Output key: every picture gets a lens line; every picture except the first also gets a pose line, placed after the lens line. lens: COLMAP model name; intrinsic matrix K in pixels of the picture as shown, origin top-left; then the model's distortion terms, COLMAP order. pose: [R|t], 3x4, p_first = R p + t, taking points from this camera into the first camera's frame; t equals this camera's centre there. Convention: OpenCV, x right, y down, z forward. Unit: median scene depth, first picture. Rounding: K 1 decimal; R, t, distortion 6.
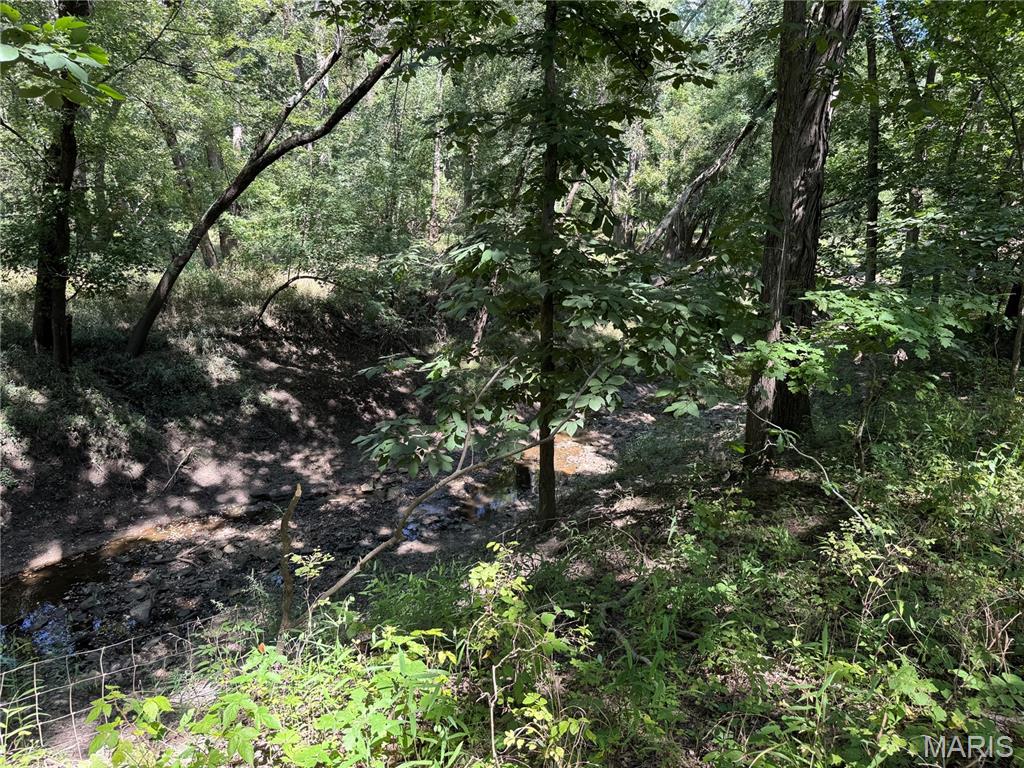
lens RADIAL K [[696.3, 0, 509.7], [0, 696.3, 382.6], [0, 0, 1]] dist [0.007328, -0.009117]
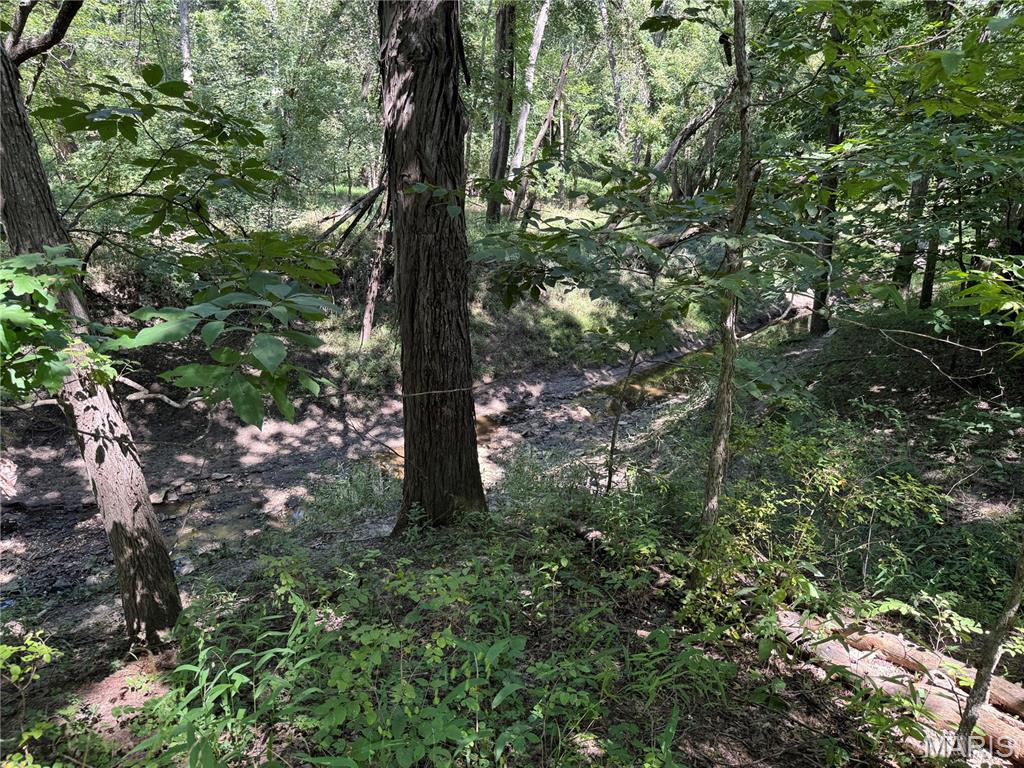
lens RADIAL K [[696.3, 0, 509.7], [0, 696.3, 382.6], [0, 0, 1]] dist [0.007328, -0.009117]
pose [[0.995522, 0.037884, -0.086606, 0.229413], [-0.033211, 0.997946, 0.054781, -0.034893], [0.088504, -0.051659, 0.994735, 0.207280]]
